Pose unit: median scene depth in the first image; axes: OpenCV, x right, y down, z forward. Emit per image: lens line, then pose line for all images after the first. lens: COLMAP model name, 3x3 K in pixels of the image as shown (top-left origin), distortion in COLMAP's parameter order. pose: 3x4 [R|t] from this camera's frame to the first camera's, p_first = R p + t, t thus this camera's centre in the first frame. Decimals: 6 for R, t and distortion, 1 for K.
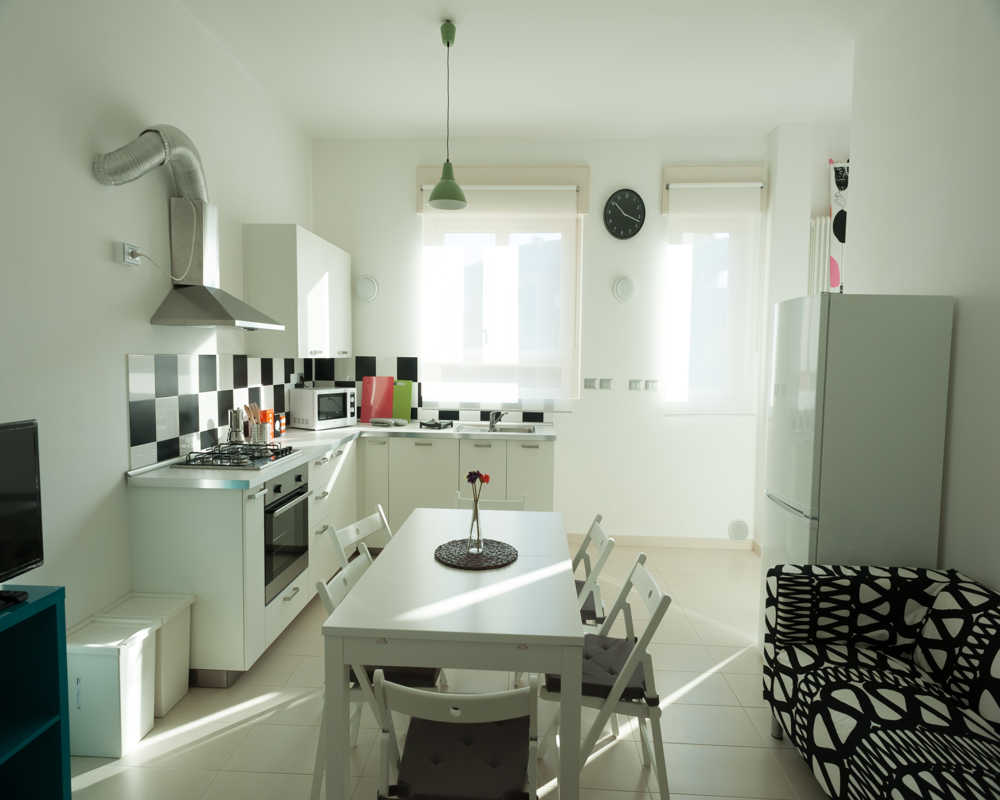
lens RADIAL K [[546.2, 0, 496.1], [0, 546.2, 395.5], [0, 0, 1]] dist [0.004908, -0.009215]
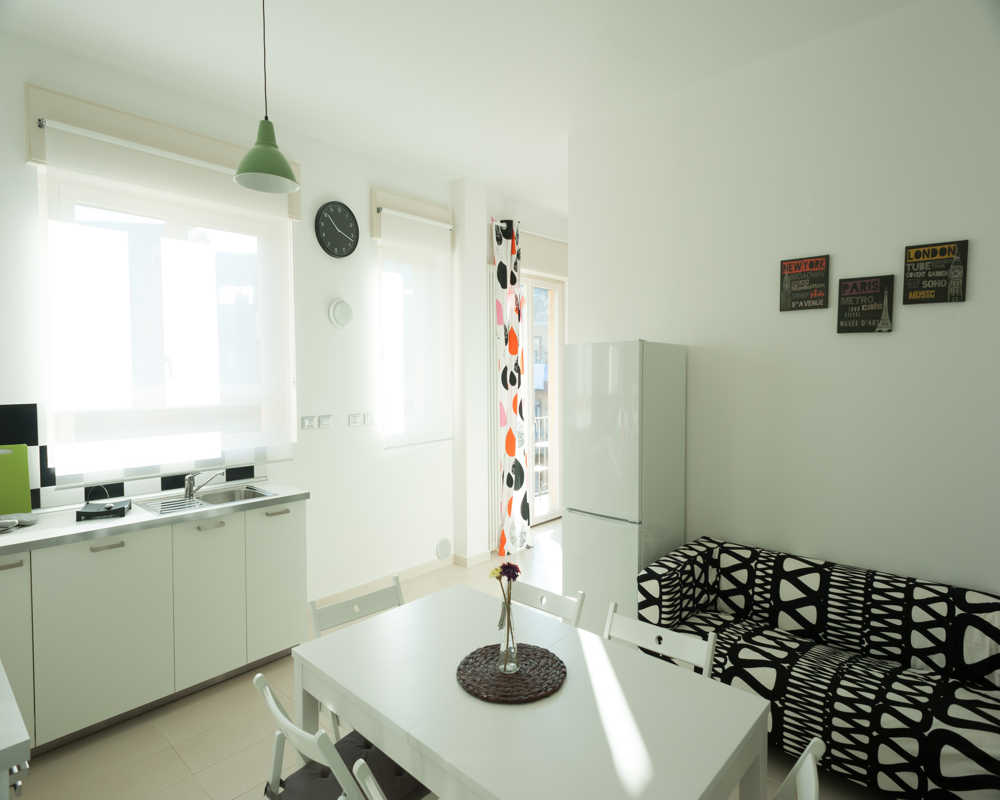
lens RADIAL K [[542.8, 0, 501.4], [0, 542.8, 393.2], [0, 0, 1]] dist [0.016521, -0.008451]
pose [[0.627580, -0.045535, 0.777219, -0.326487], [0.069742, 0.997563, 0.002130, -0.053703], [-0.775422, 0.052868, 0.629226, 0.271017]]
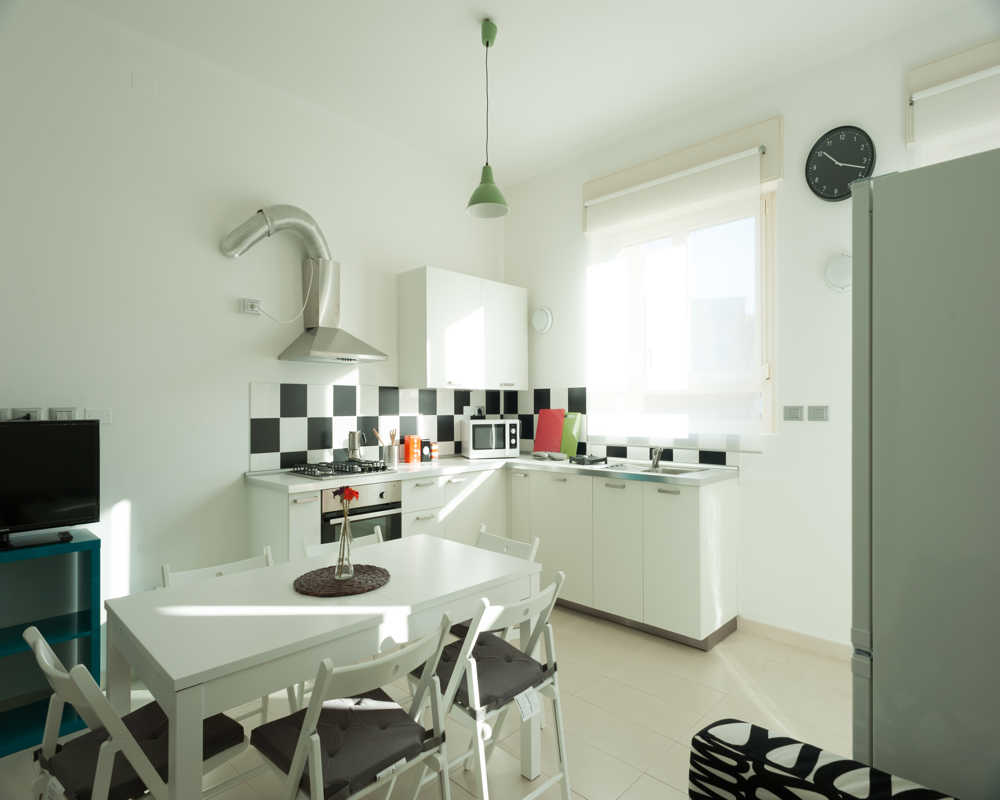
lens RADIAL K [[545.2, 0, 501.1], [0, 545.2, 408.8], [0, 0, 1]] dist [0.011521, -0.000772]
pose [[0.759096, -0.017541, -0.650742, 0.390787], [-0.030042, 0.997628, -0.061935, 0.031259], [0.650285, 0.066564, 0.756768, 0.249978]]
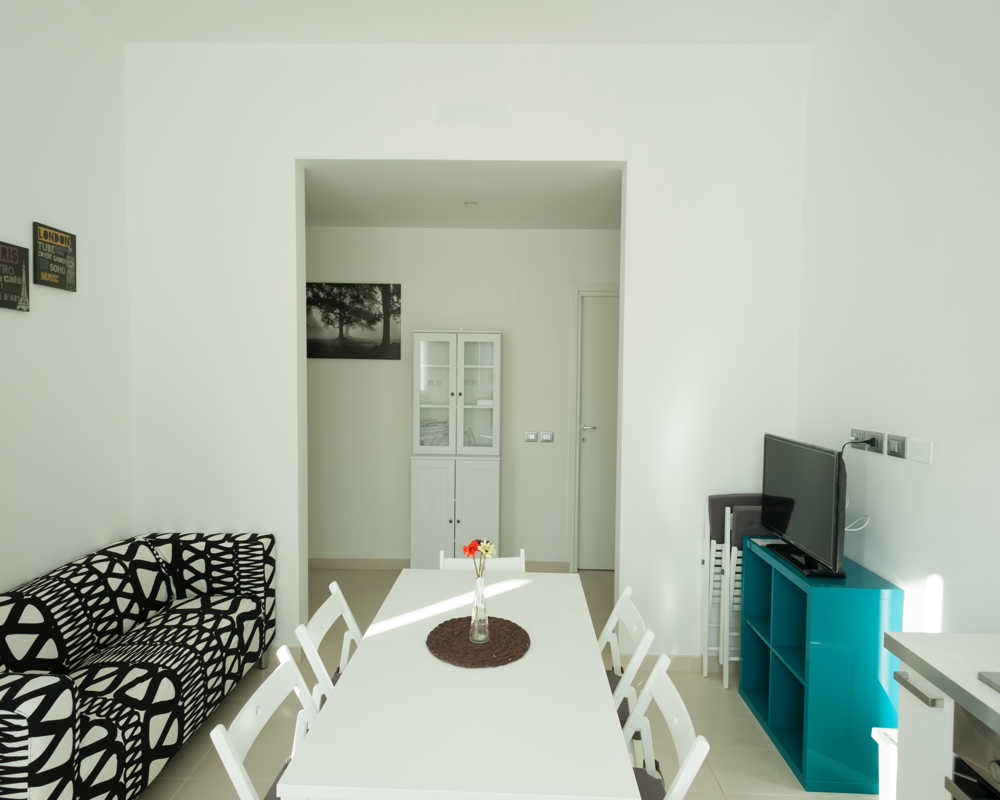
lens RADIAL K [[564.2, 0, 497.7], [0, 564.2, 401.6], [0, 0, 1]] dist [0.011017, -0.002150]
pose [[-0.999222, -0.023258, -0.031843, -0.016710], [-0.027154, 0.991408, 0.127958, -0.088627], [0.028593, 0.128723, -0.991268, 0.942848]]
